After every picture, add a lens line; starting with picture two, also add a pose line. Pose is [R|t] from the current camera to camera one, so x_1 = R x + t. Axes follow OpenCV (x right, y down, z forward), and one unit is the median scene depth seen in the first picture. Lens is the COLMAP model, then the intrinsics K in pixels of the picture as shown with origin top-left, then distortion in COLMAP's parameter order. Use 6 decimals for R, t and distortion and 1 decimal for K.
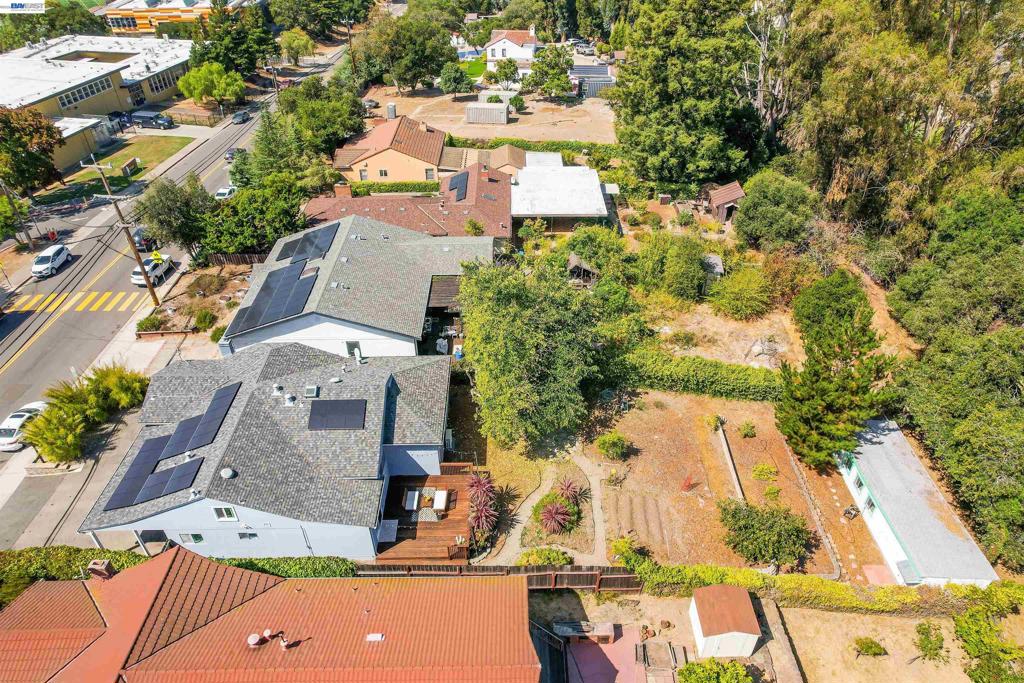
lens RADIAL K [[665.5, 0, 524.0], [0, 665.5, 341.5], [0, 0, 1]] dist [-0.074330, 0.065385]
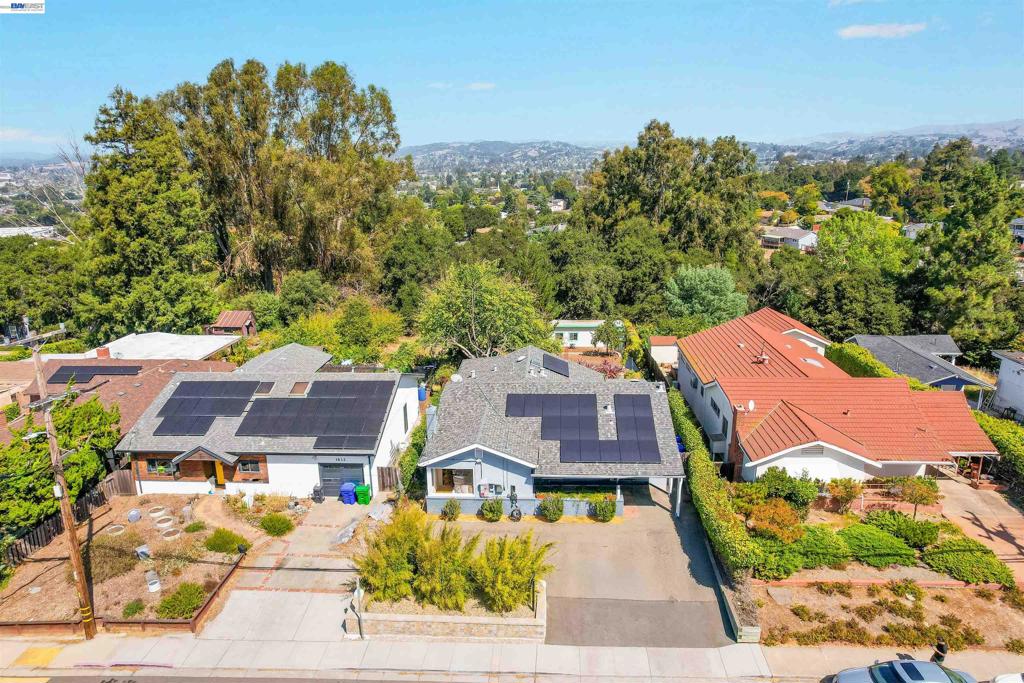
lens RADIAL K [[665.5, 0, 524.0], [0, 665.5, 341.5], [0, 0, 1]] dist [-0.074330, 0.065385]
pose [[0.067986, -0.253360, 0.964980, -0.994762], [0.608208, 0.777234, 0.161216, -0.106121], [-0.790861, 0.575948, 0.206937, 0.538331]]
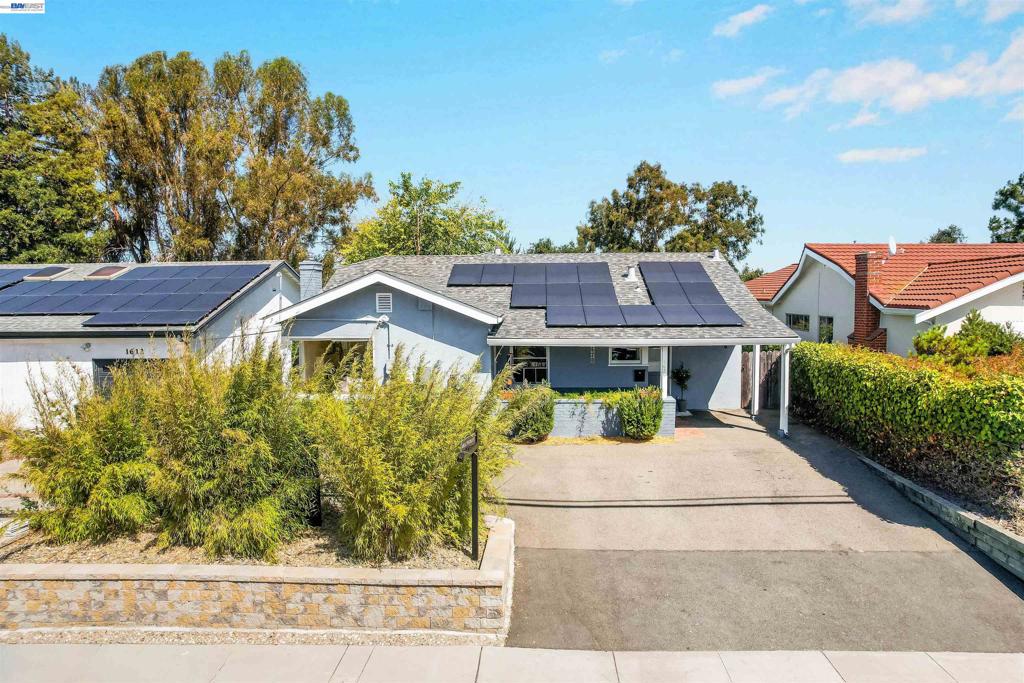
lens RADIAL K [[666.2, 0, 516.8], [0, 666.2, 337.2], [0, 0, 1]] dist [-0.069331, 0.069723]
pose [[0.053201, -0.055345, 0.997049, -0.731518], [0.606024, 0.795358, 0.011813, 0.098613], [-0.793665, 0.603607, 0.075854, 0.698589]]
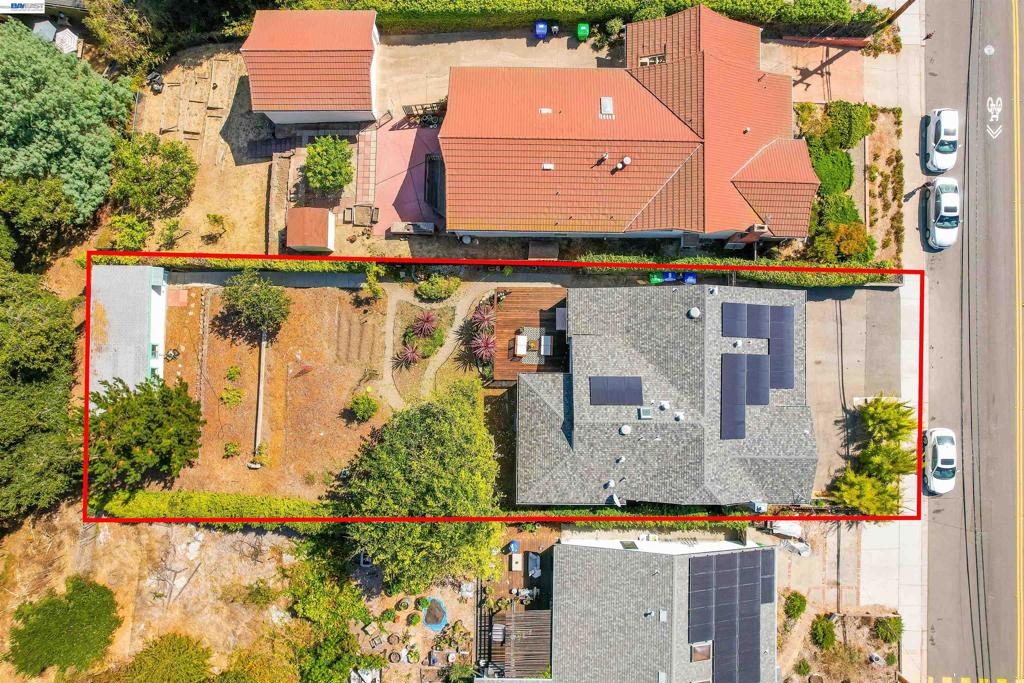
lens RADIAL K [[666.2, 0, 516.8], [0, 666.2, 337.2], [0, 0, 1]] dist [-0.069331, 0.069723]
pose [[-0.999410, -0.033739, 0.006365, -0.088040], [0.024400, -0.567502, 0.823010, -0.504385], [-0.024155, 0.822681, 0.567991, 0.227237]]
